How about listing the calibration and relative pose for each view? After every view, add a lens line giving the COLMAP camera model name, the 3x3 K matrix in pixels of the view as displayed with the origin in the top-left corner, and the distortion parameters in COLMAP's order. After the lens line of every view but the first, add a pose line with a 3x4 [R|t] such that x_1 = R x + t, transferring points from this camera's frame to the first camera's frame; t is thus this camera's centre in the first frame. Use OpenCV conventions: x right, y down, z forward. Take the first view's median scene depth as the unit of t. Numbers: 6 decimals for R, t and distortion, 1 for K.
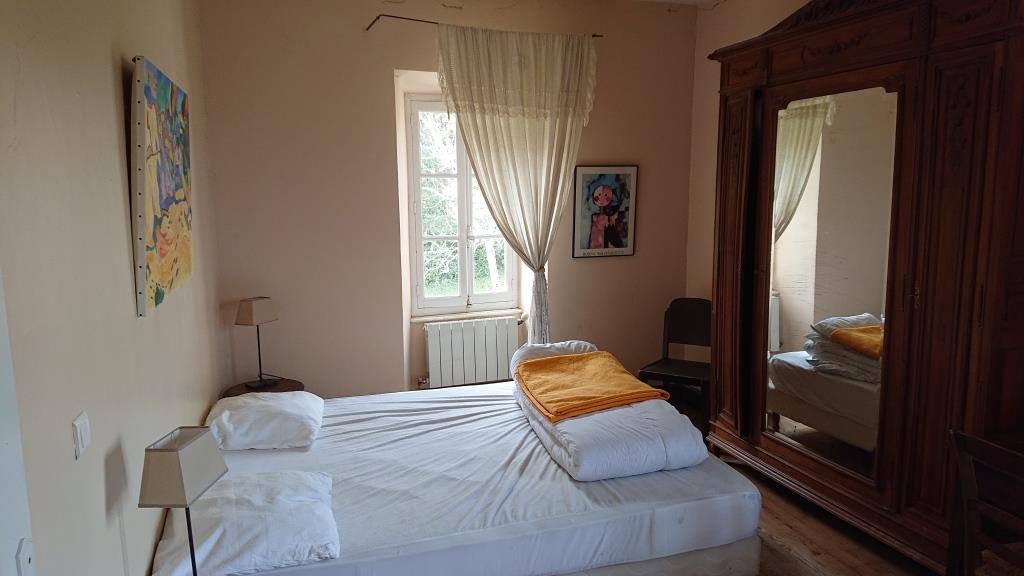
lens RADIAL K [[684.8, 0, 510.9], [0, 684.8, 285.4], [0, 0, 1]] dist [0.158918, -0.201731]
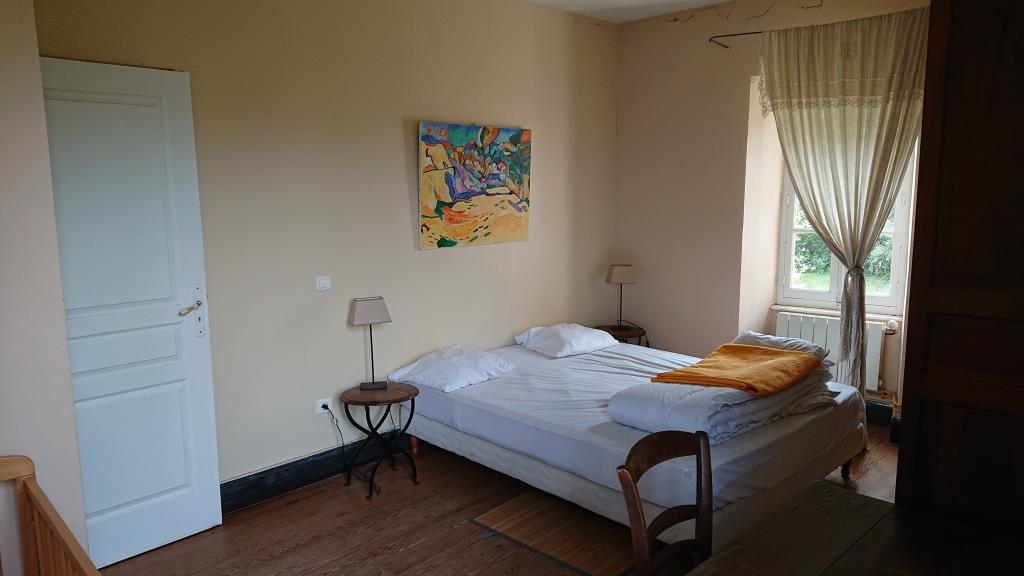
lens RADIAL K [[684.8, 0, 510.9], [0, 684.8, 285.4], [0, 0, 1]] dist [0.158918, -0.201731]
pose [[0.474060, 0.129239, -0.870956, 0.704329], [-0.126282, 0.988922, 0.078008, -0.018546], [0.871390, 0.073005, 0.485129, 0.151019]]
